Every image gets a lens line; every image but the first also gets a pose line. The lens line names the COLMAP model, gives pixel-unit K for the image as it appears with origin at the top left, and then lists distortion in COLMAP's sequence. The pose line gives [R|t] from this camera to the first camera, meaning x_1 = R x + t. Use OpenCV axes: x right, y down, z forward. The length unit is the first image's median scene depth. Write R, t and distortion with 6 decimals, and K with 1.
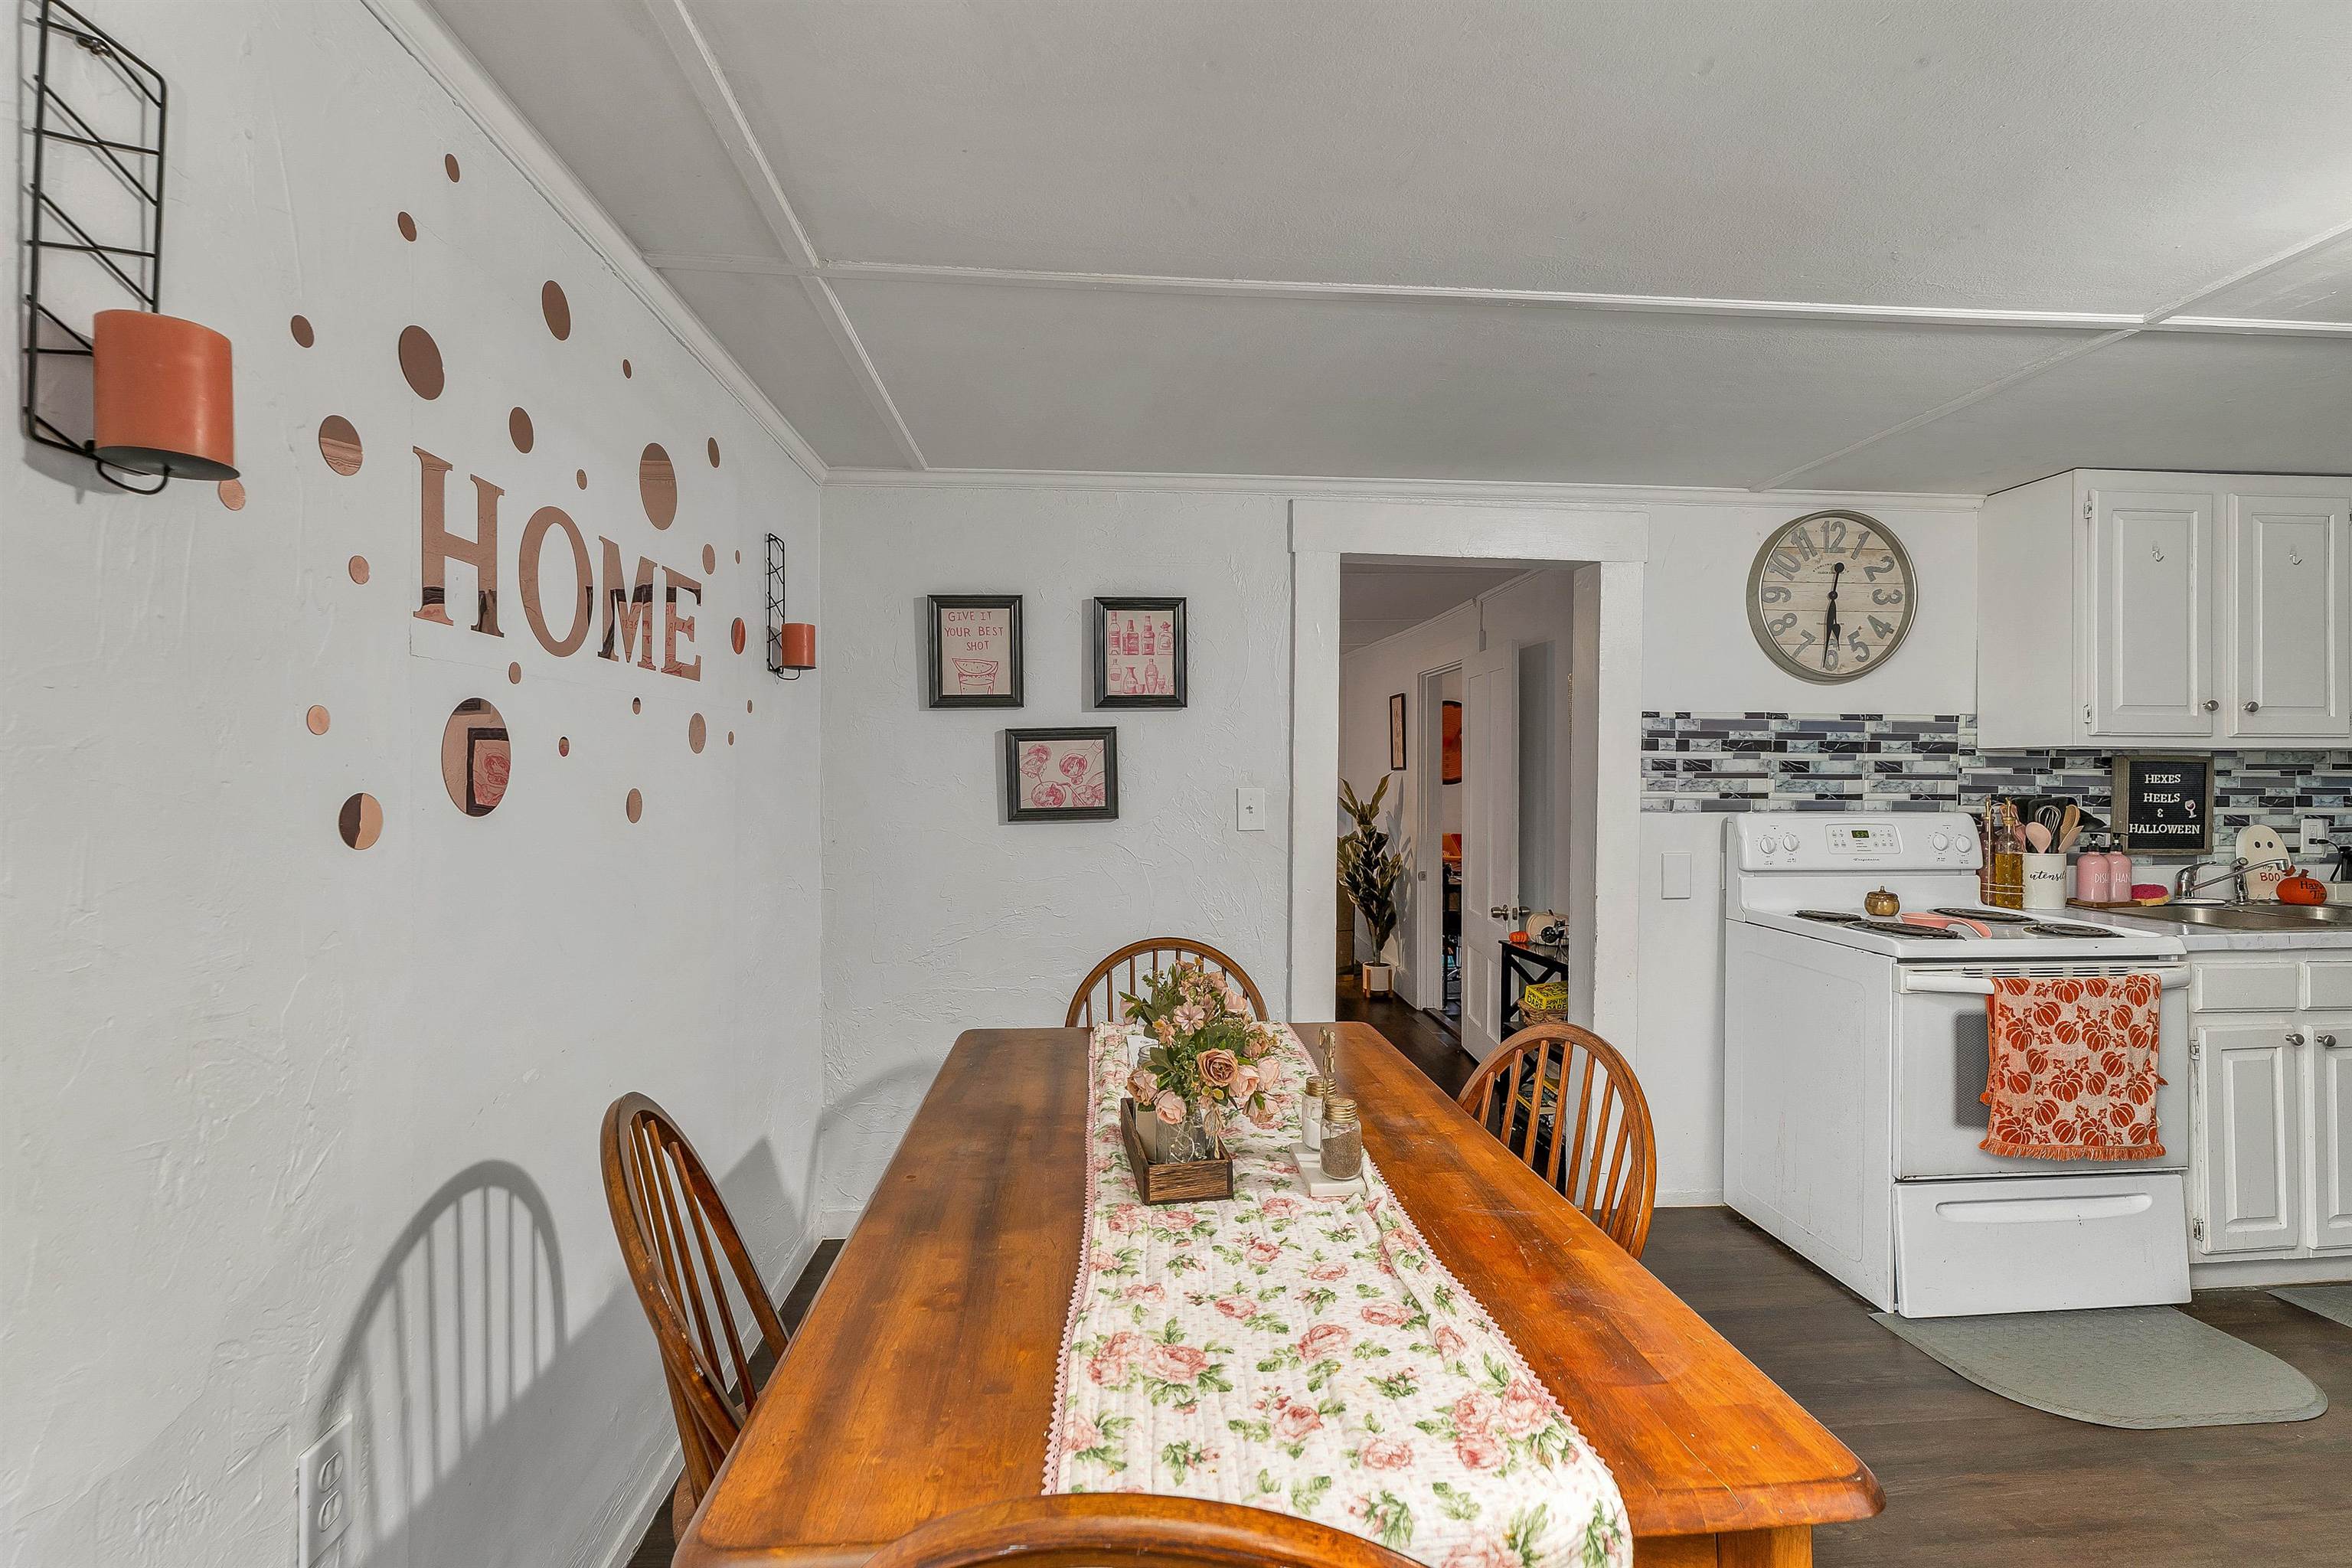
lens RADIAL K [[1026.1, 0, 1170.6], [0, 1026.1, 784.1], [0, 0, 1]] dist [0.002426, 0.000117]
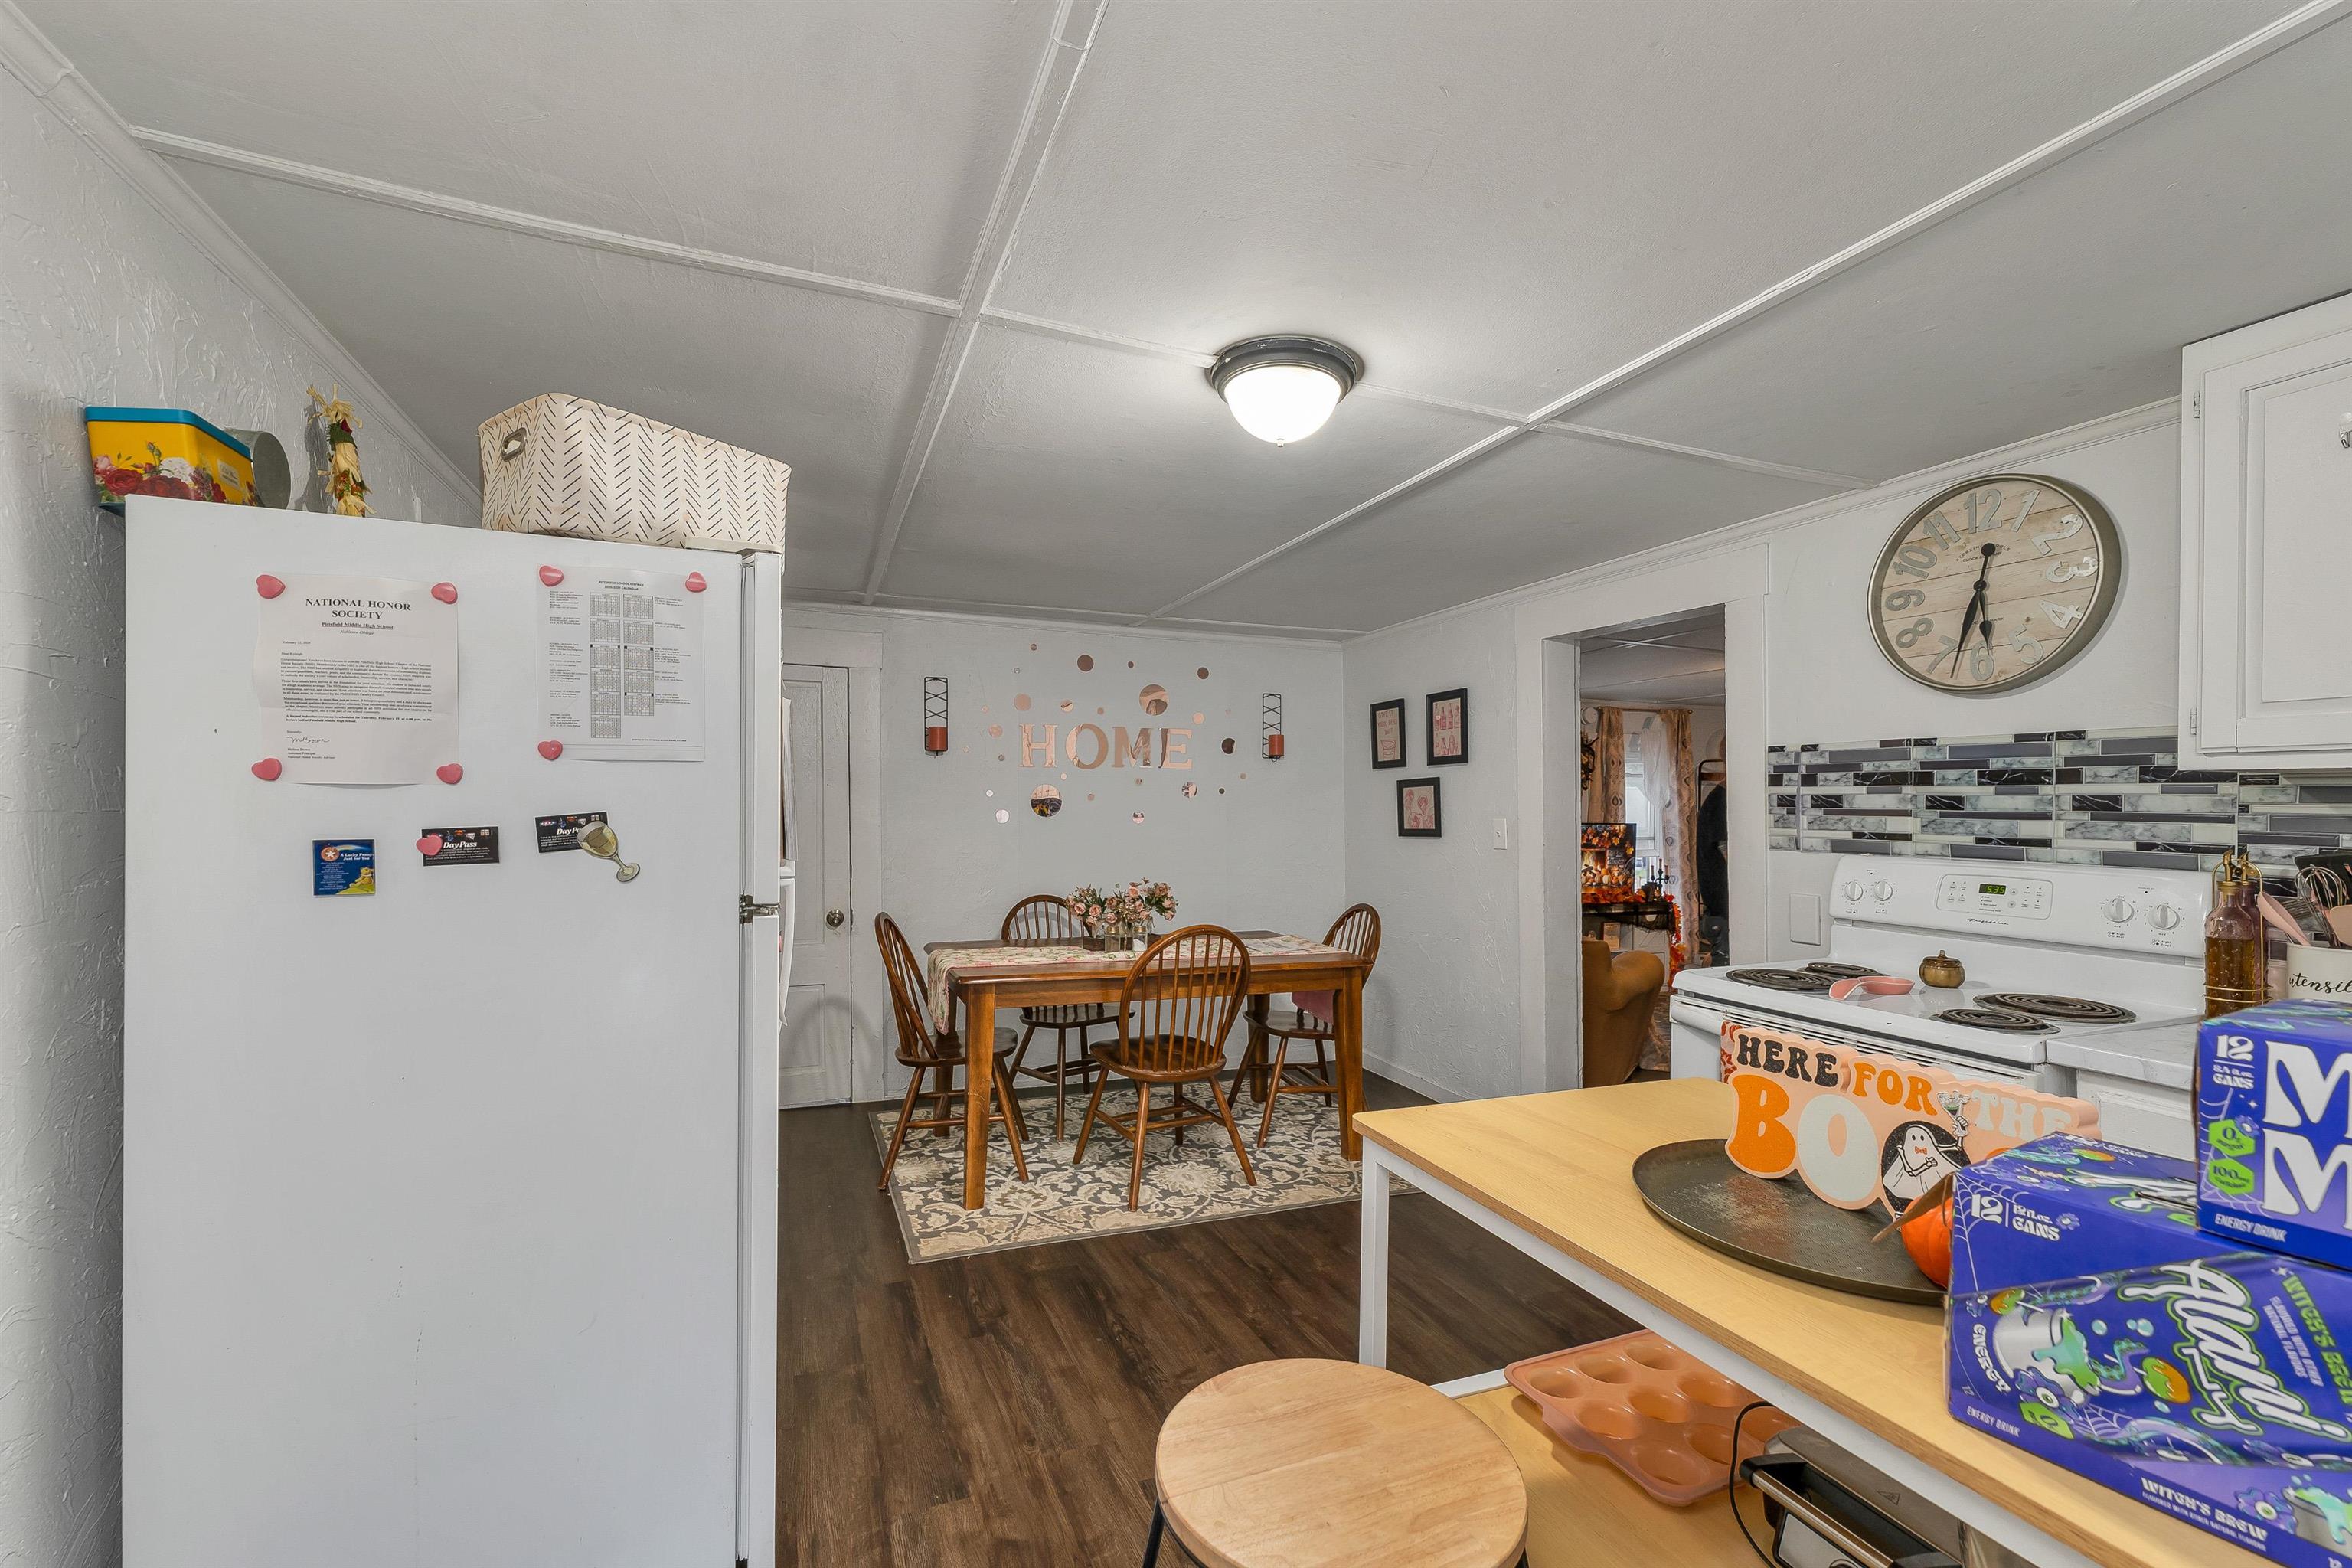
lens RADIAL K [[994.1, 0, 1160.4], [0, 994.1, 814.8], [0, 0, 1]] dist [0.000029, -0.000208]
pose [[0.268320, 0.011004, -0.963267, 1.271070], [-0.014337, 0.999870, 0.007429, -0.004499], [0.963223, 0.011818, 0.268442, 0.198929]]
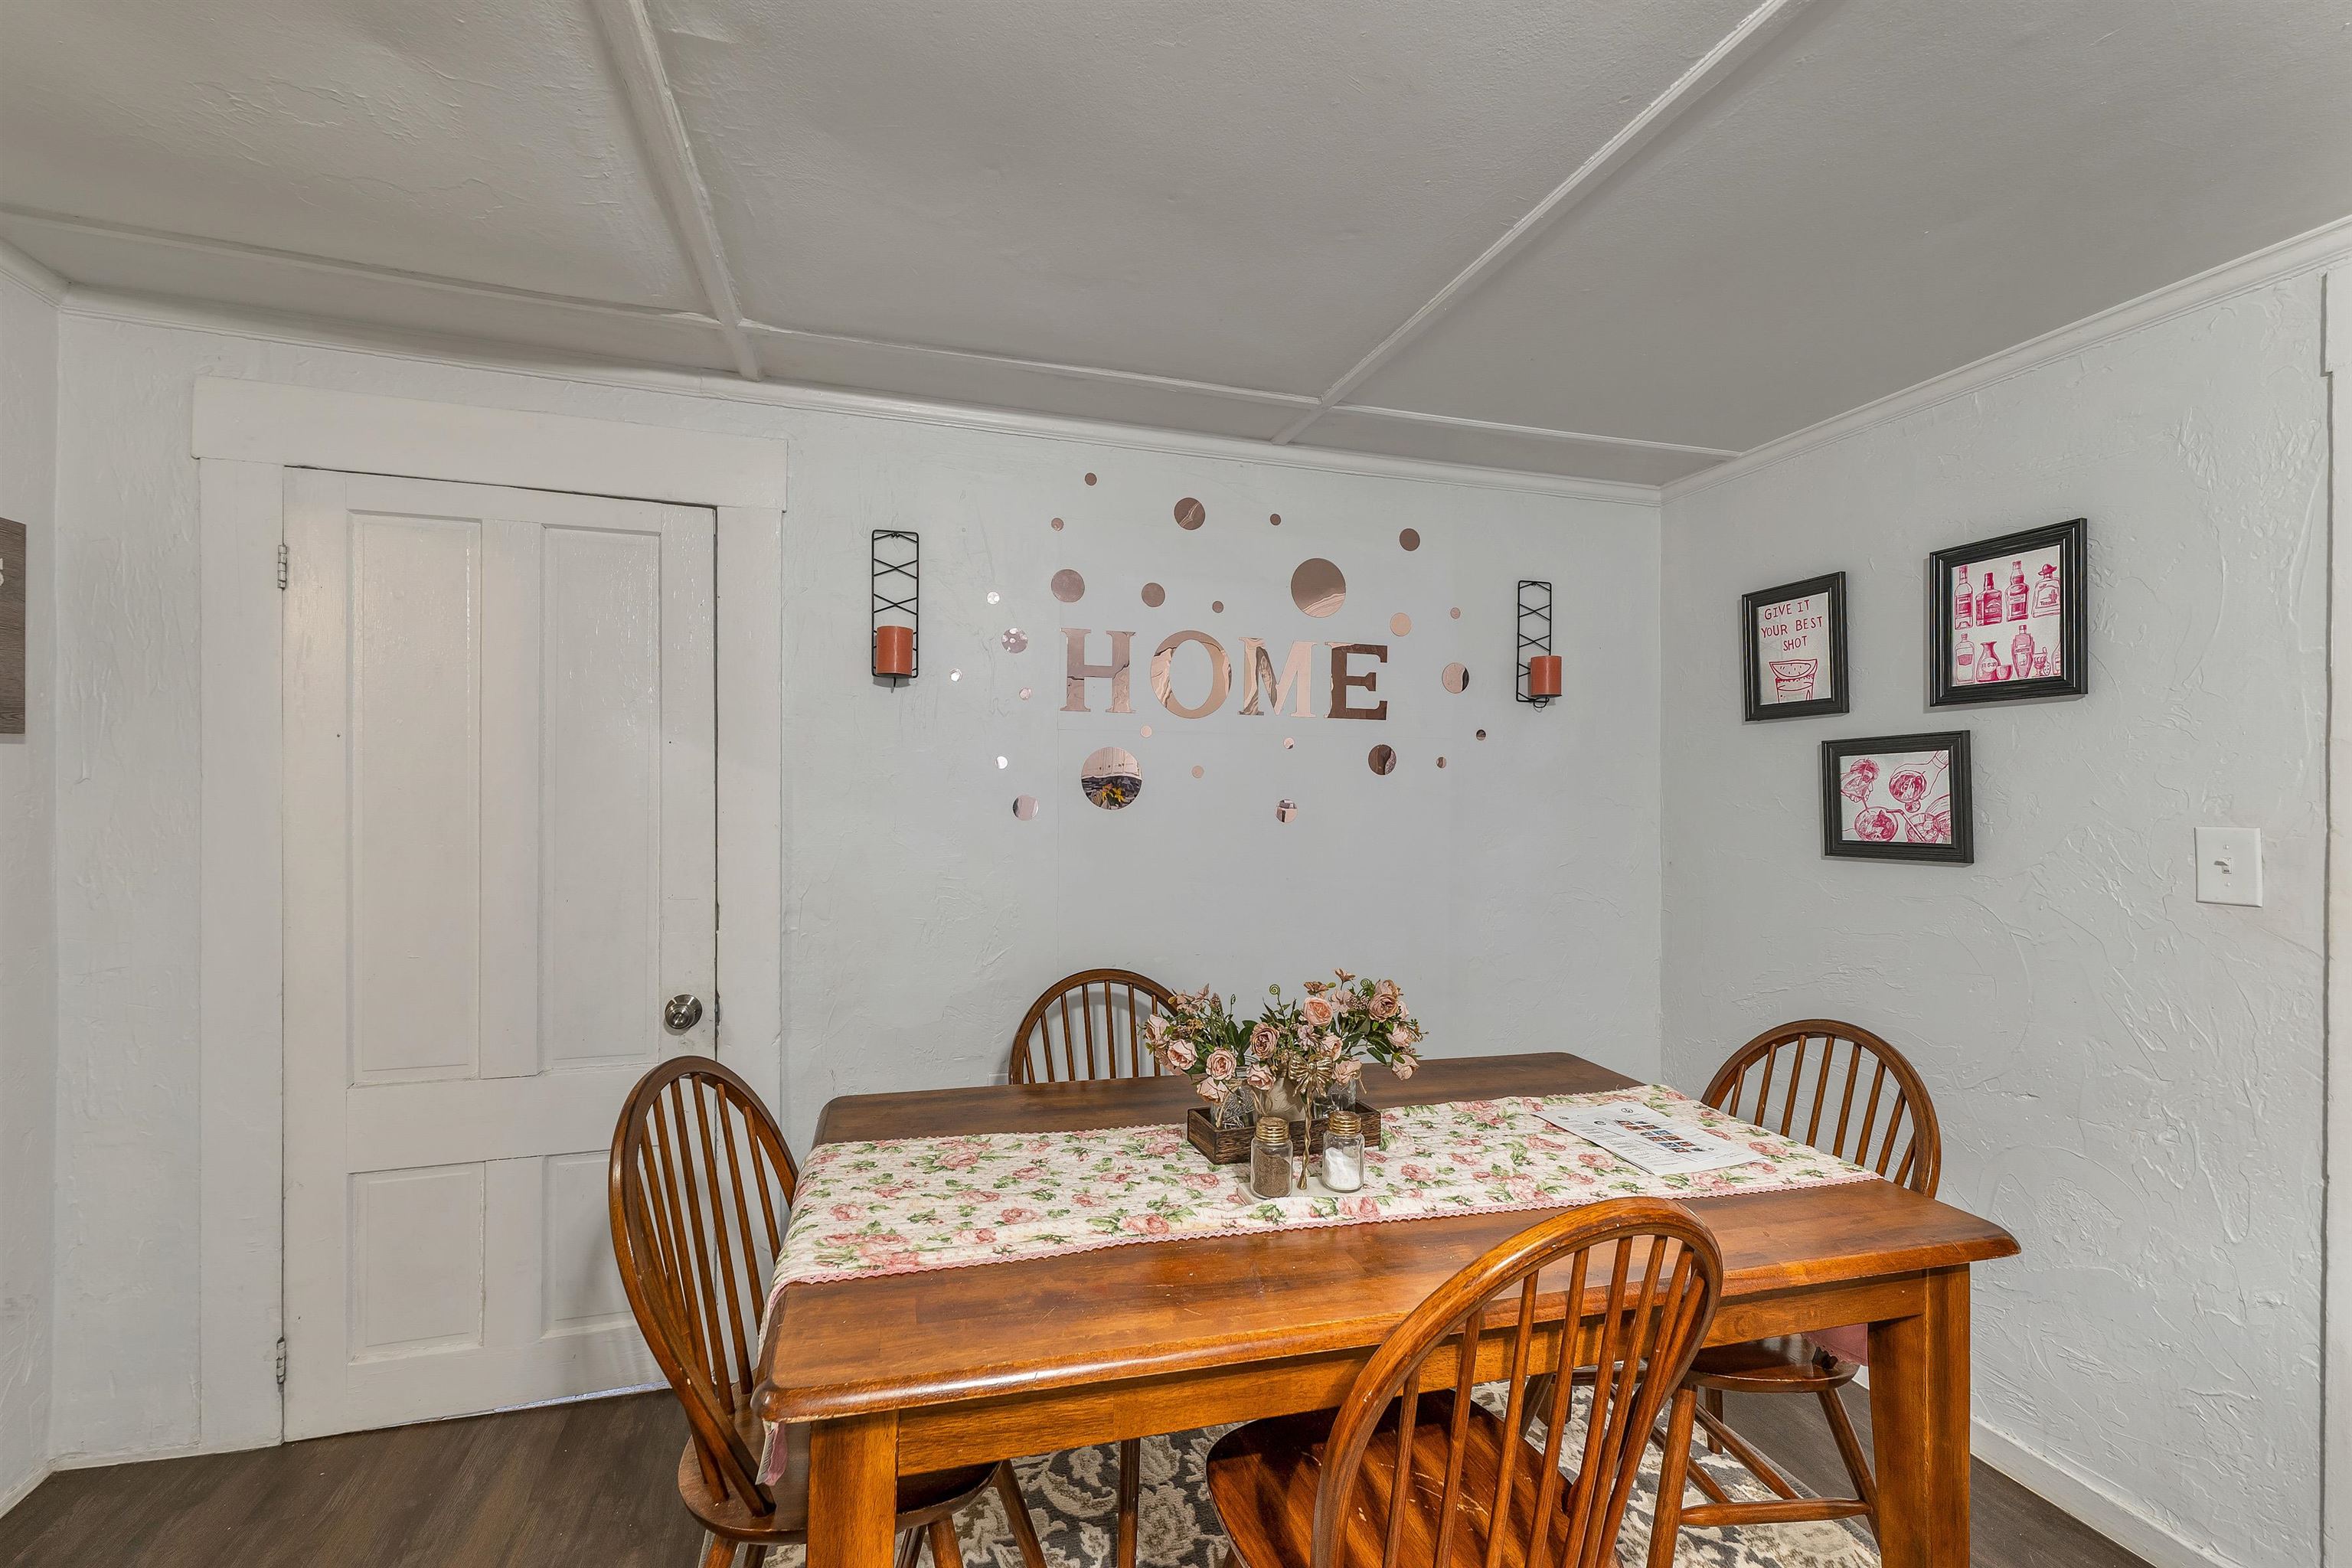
lens RADIAL K [[994.1, 0, 1160.4], [0, 994.1, 814.8], [0, 0, 1]] dist [0.000029, -0.000208]
pose [[0.181959, 0.029578, -0.982861, 0.513434], [-0.021701, 0.999425, 0.026059, -0.004466], [0.983067, 0.016588, 0.182496, 0.338038]]
